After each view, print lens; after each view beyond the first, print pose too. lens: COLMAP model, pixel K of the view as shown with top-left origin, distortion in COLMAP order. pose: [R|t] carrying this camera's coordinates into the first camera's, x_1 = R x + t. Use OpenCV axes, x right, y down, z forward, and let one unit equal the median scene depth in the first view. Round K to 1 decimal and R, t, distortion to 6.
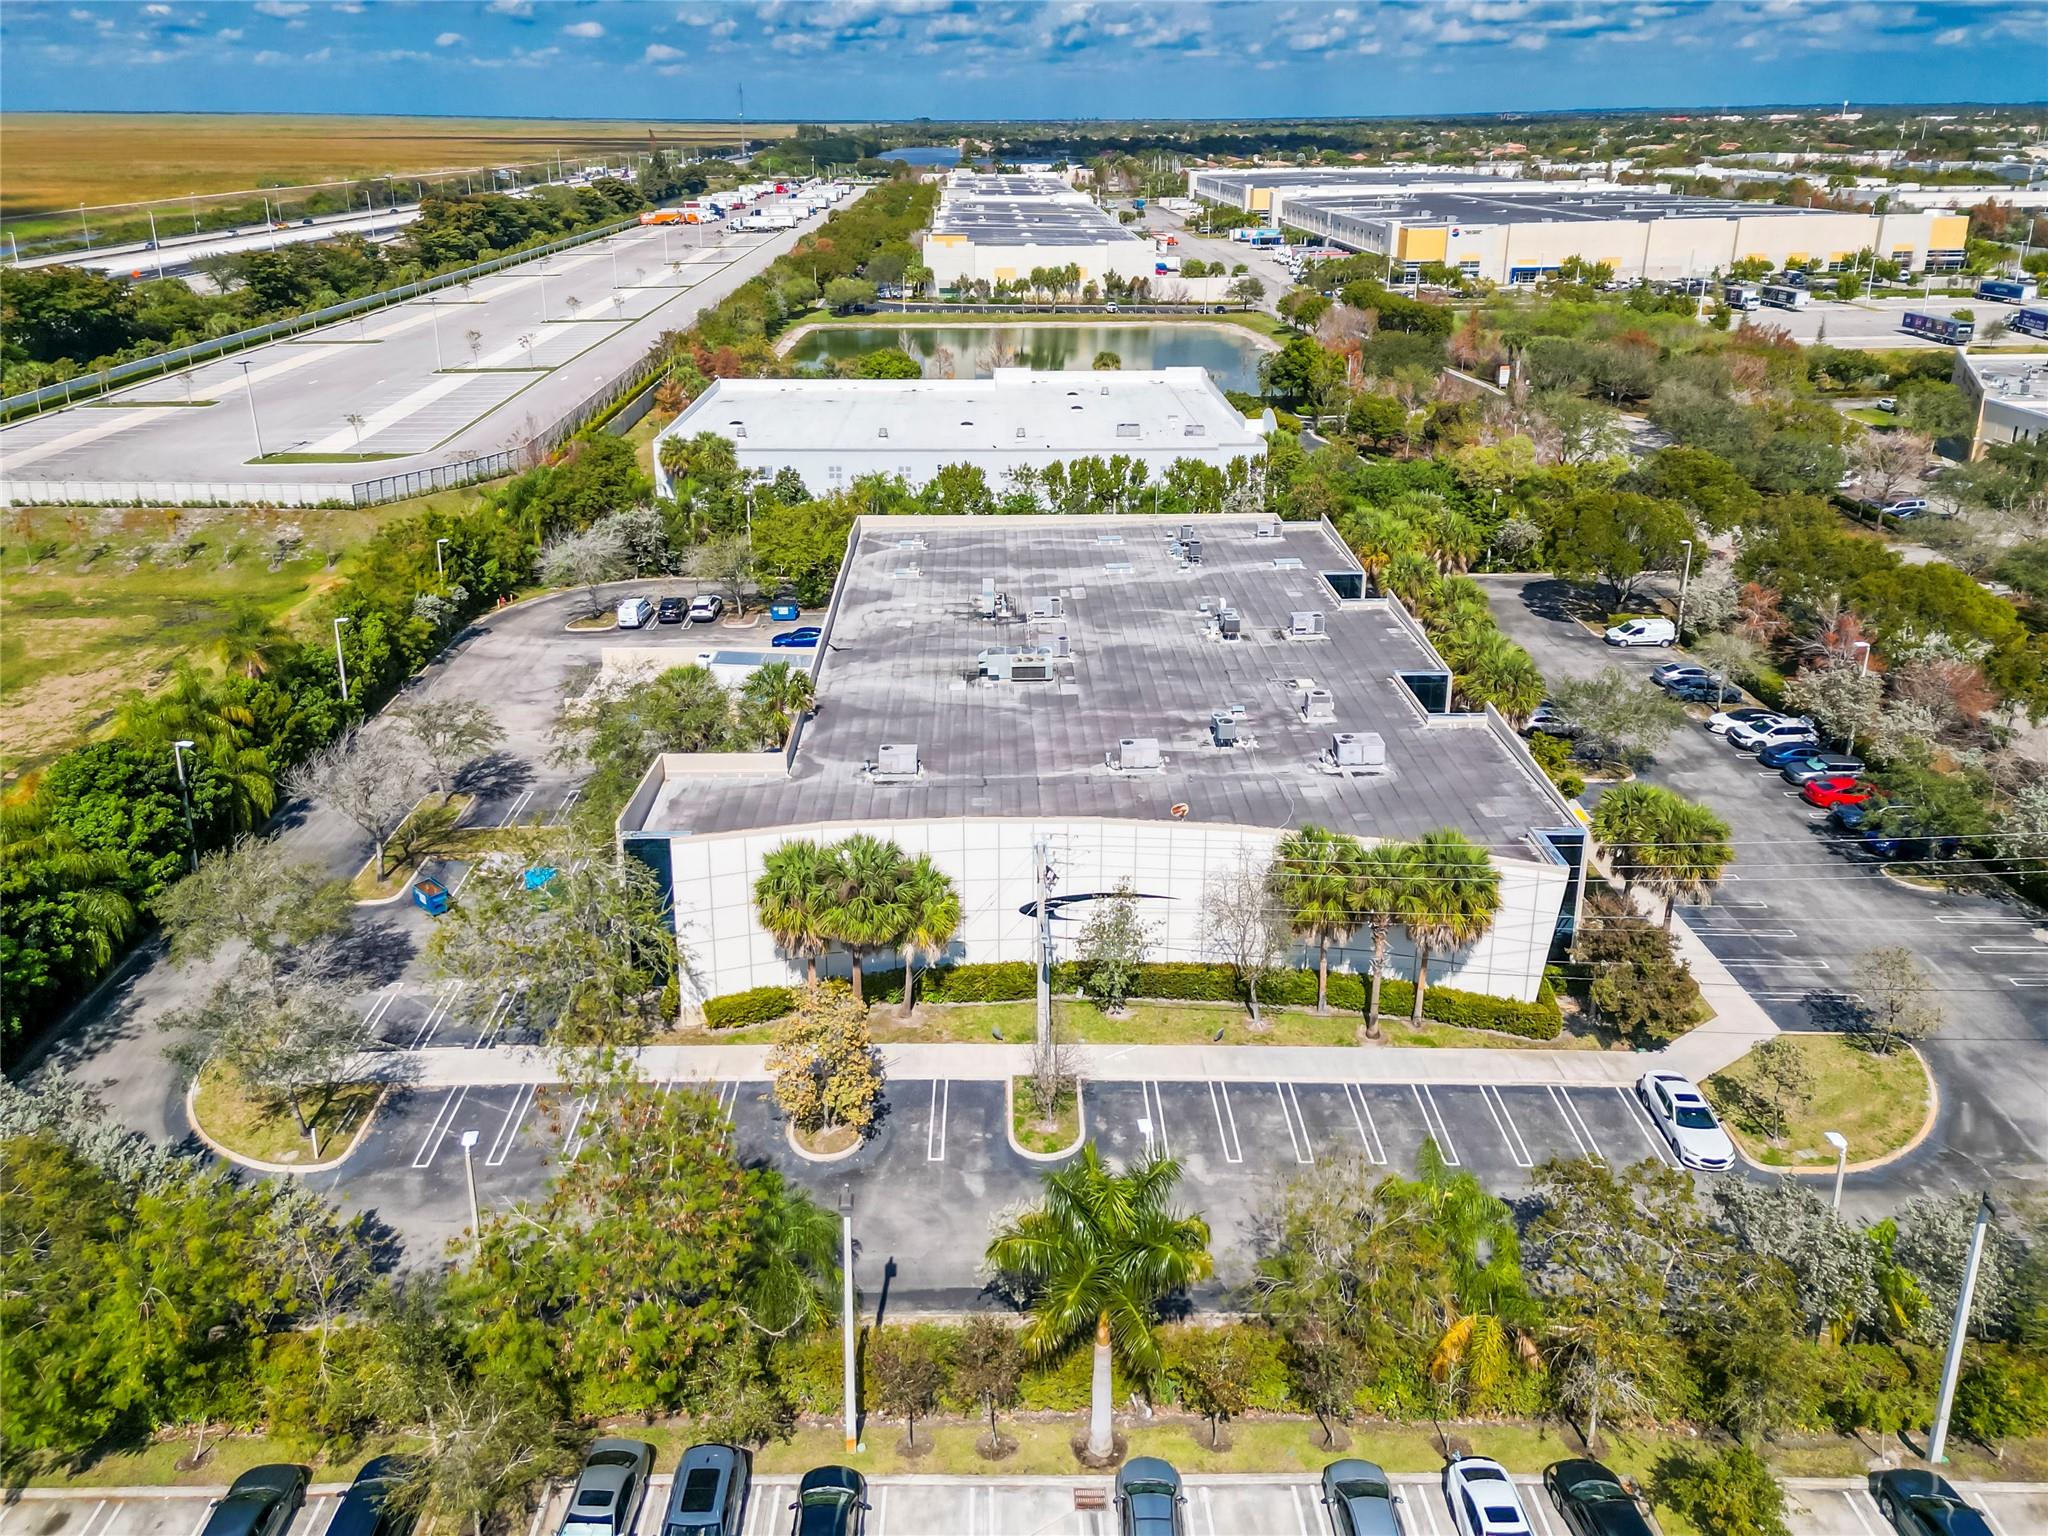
lens RADIAL K [[1465.3, 0, 1020.0], [0, 1465.3, 700.0], [0, 0, 1]] dist [0.071364, -0.003093]
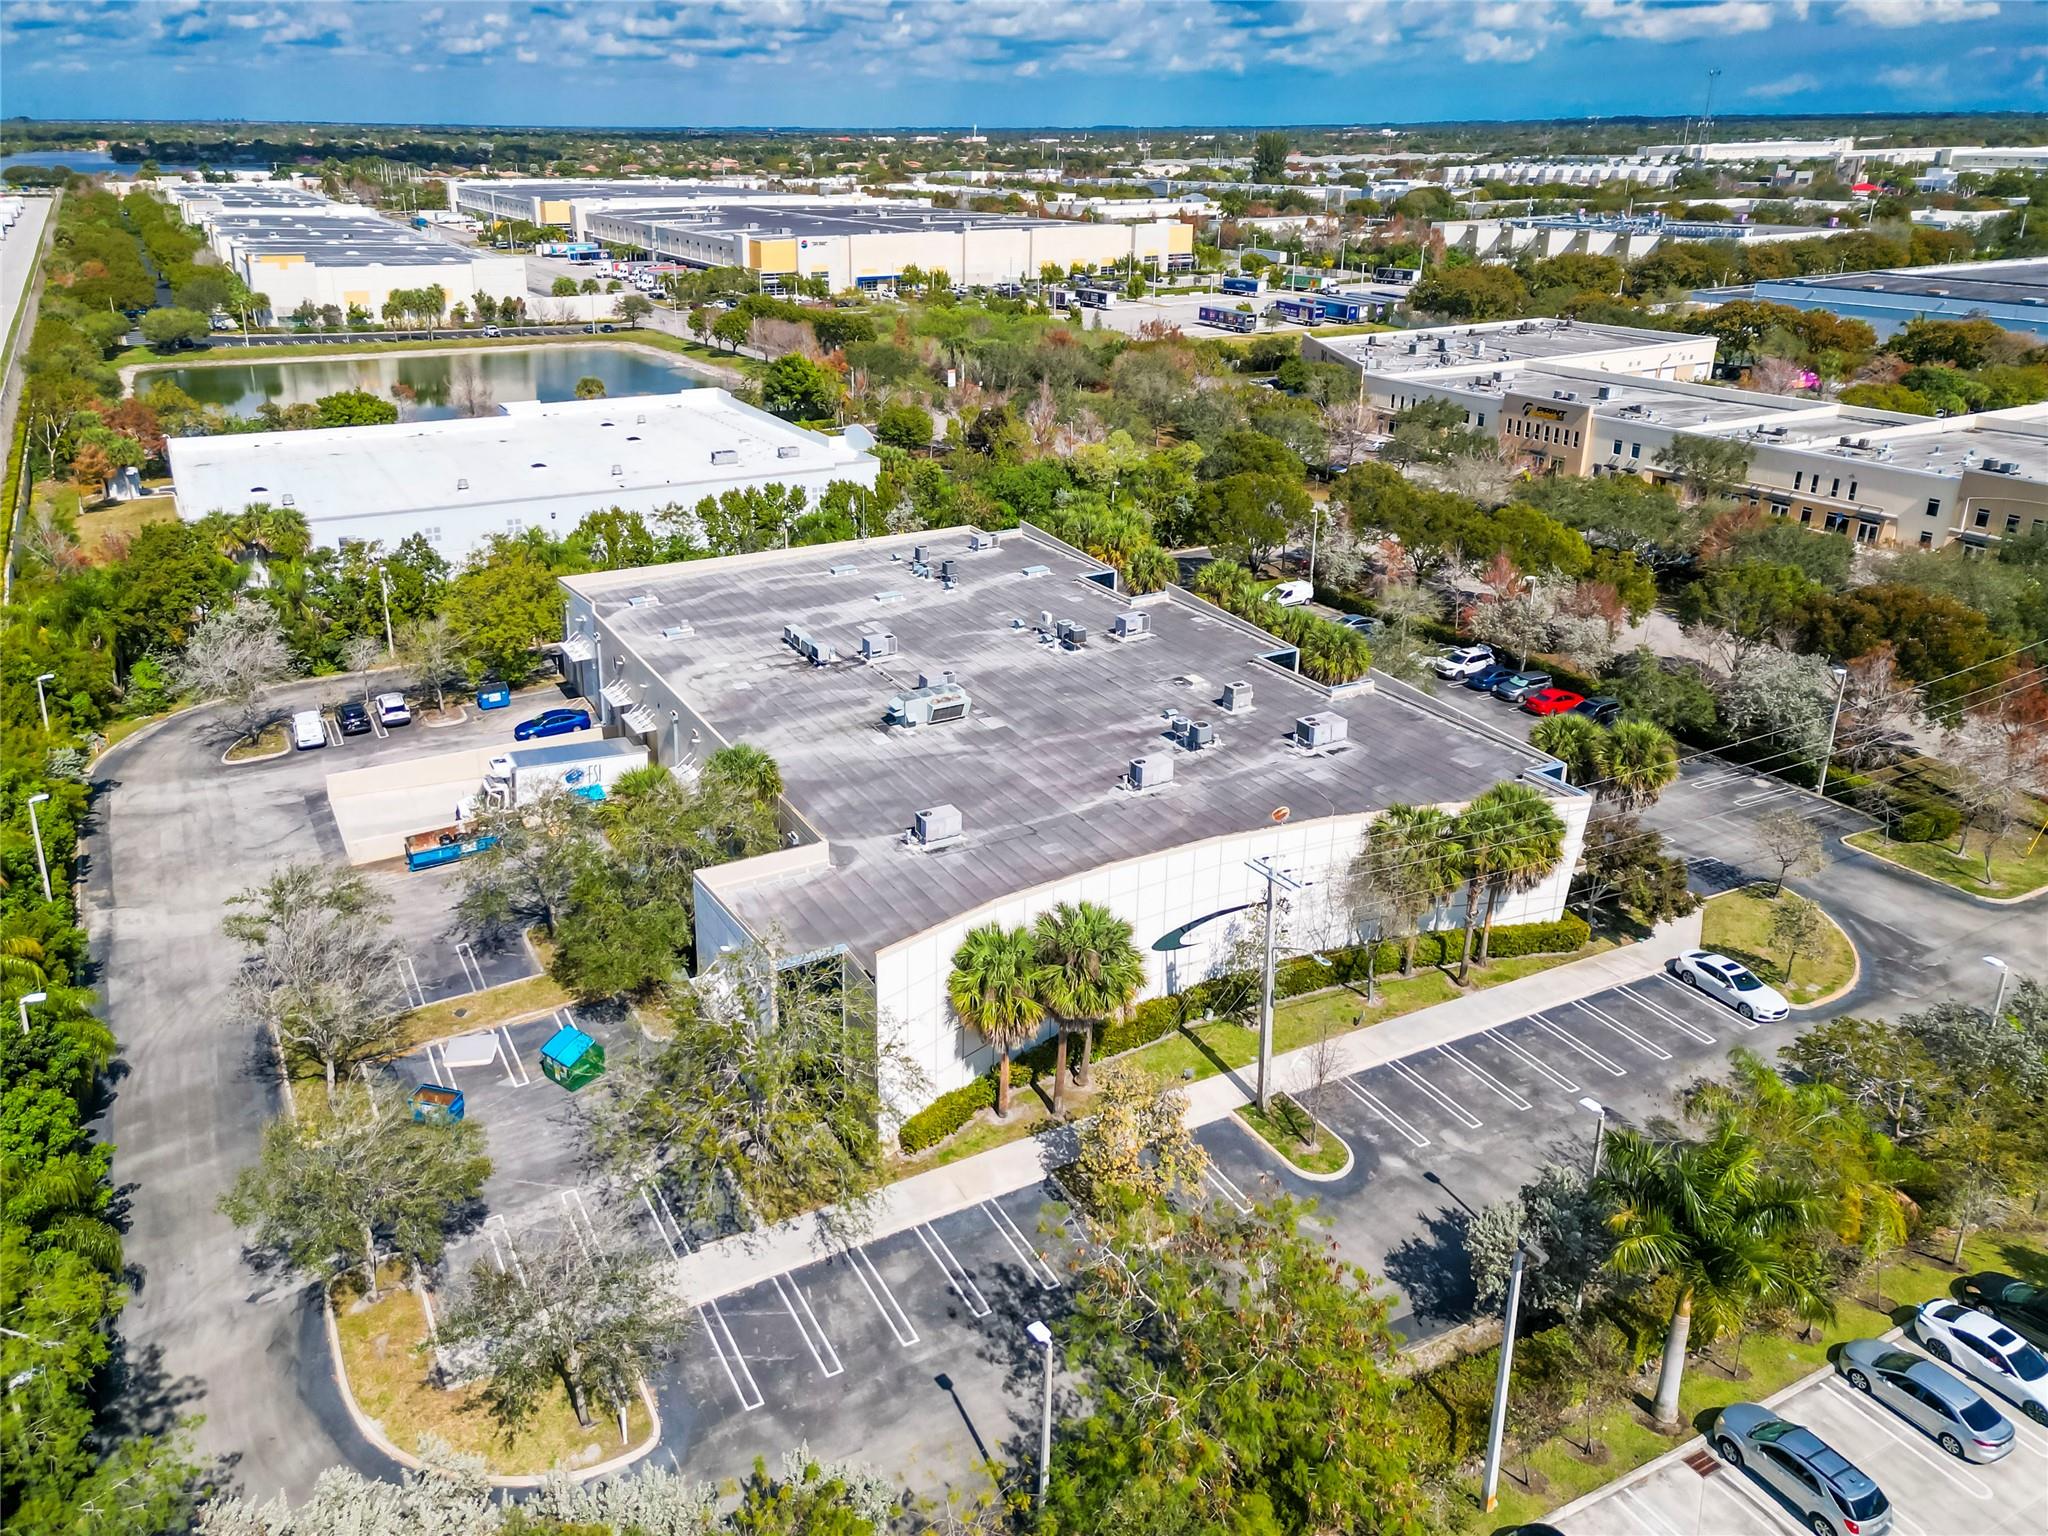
lens RADIAL K [[1460.0, 0, 974.7], [0, 1460.0, 734.1], [0, 0, 1]] dist [0.070110, 0.004043]
pose [[0.890728, -0.170914, 0.421179, -0.246254], [0.165005, 0.984986, 0.050747, -0.032535], [-0.423529, 0.024295, 0.905557, 0.083077]]
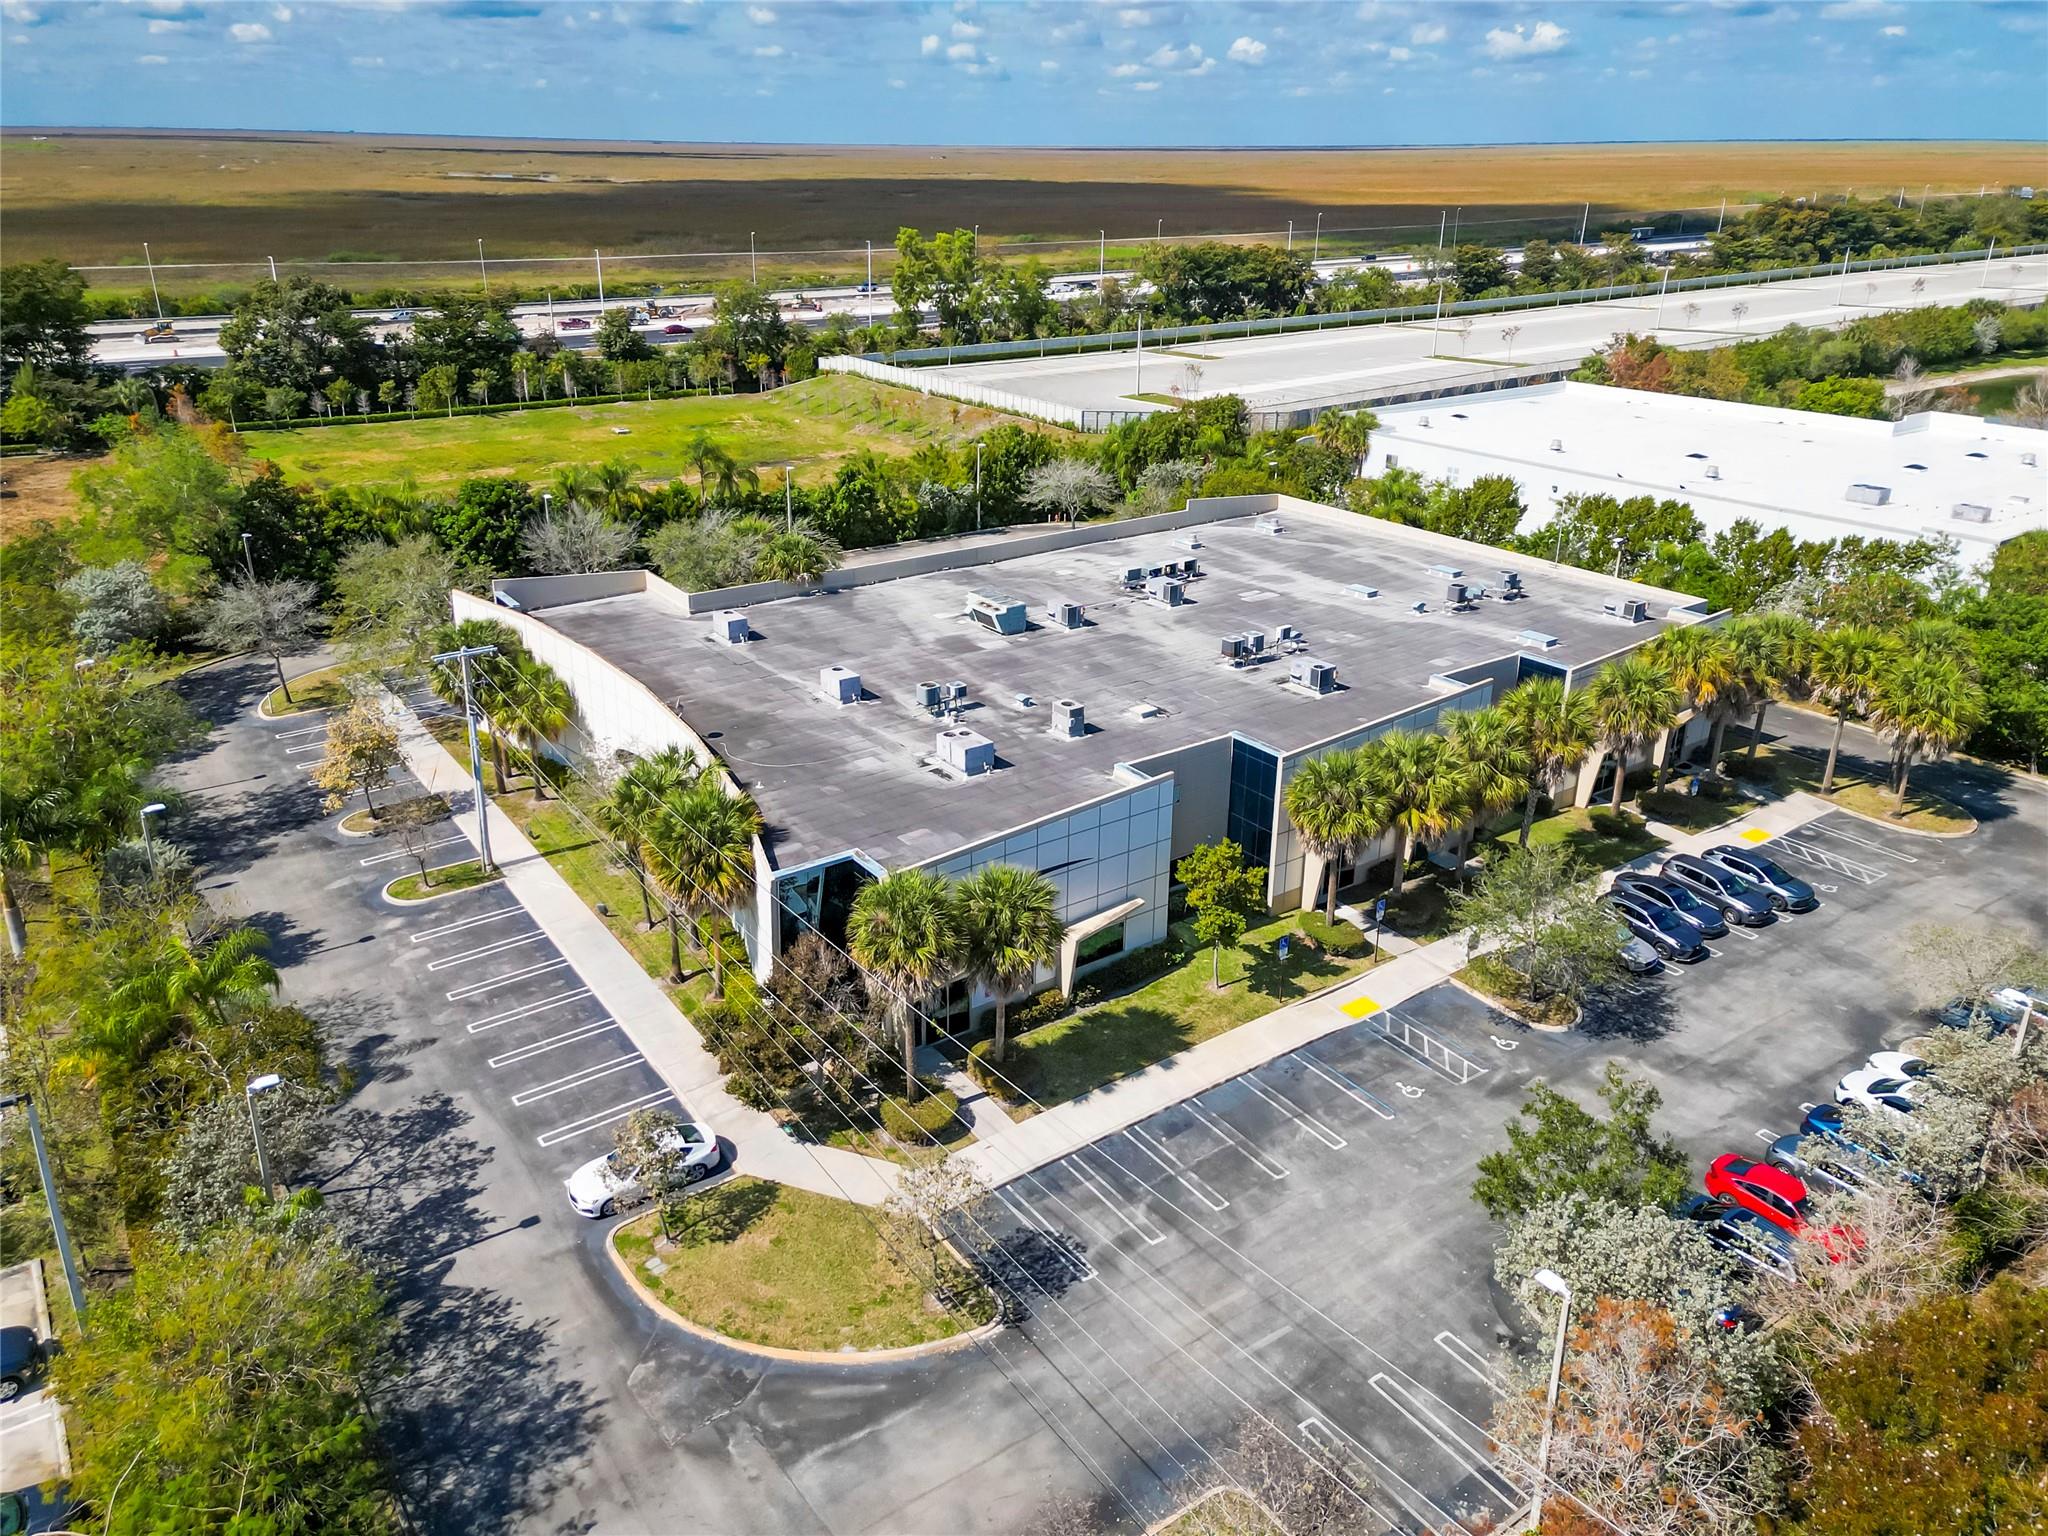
lens RADIAL K [[1448.9, 0, 1024.0], [0, 1448.9, 768.0], [0, 0, 1]] dist [0.079264, -0.025446]
pose [[0.565545, 0.326373, -0.757390, 0.507609], [-0.306512, 0.935761, 0.174363, -0.065816], [0.765643, 0.133539, 0.629252, 0.273590]]
